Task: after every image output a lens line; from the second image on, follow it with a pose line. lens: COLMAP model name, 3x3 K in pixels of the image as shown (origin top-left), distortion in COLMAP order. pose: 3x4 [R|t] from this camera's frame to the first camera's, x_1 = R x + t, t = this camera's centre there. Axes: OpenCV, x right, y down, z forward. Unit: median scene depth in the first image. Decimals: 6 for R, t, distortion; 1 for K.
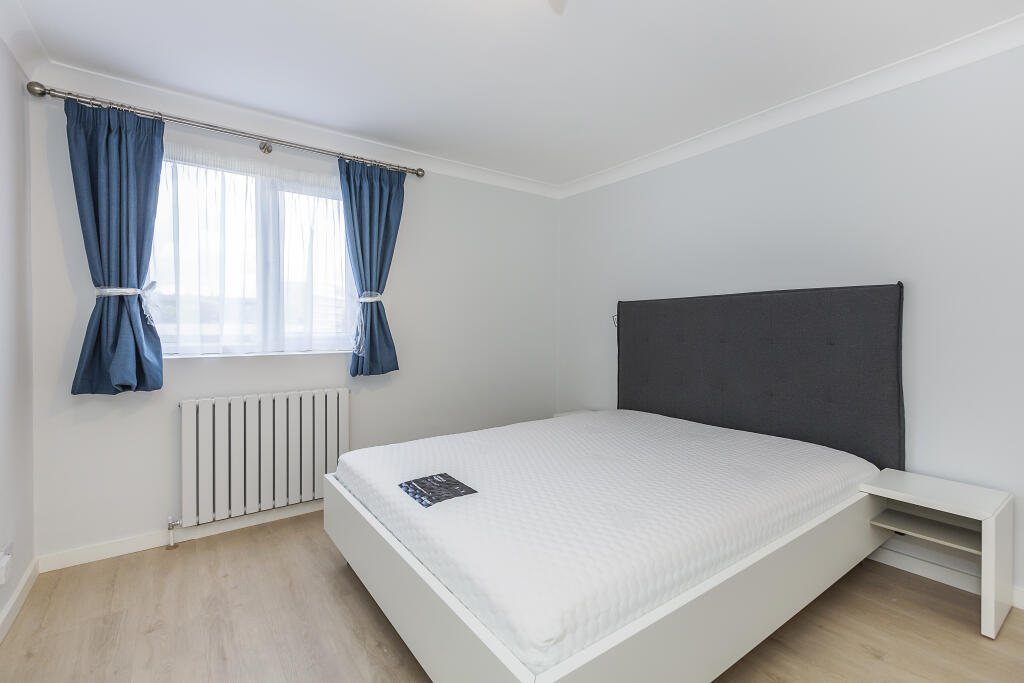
lens RADIAL K [[494.0, 0, 498.4], [0, 494.0, 329.8], [0, 0, 1]] dist [0.000995, -0.000031]
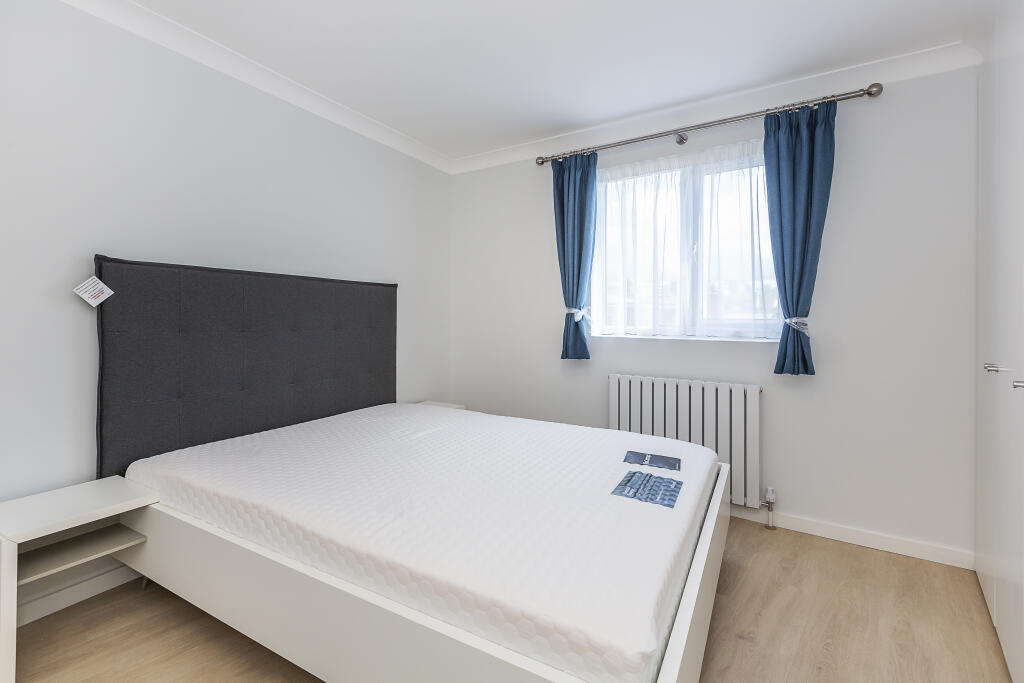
lens RADIAL K [[494.0, 0, 498.4], [0, 494.0, 329.8], [0, 0, 1]] dist [0.000995, -0.000031]
pose [[0.323065, 0.018964, -0.946187, 0.376374], [0.005277, 0.999748, 0.021839, 0.002399], [0.946362, -0.012049, 0.322884, 0.301267]]
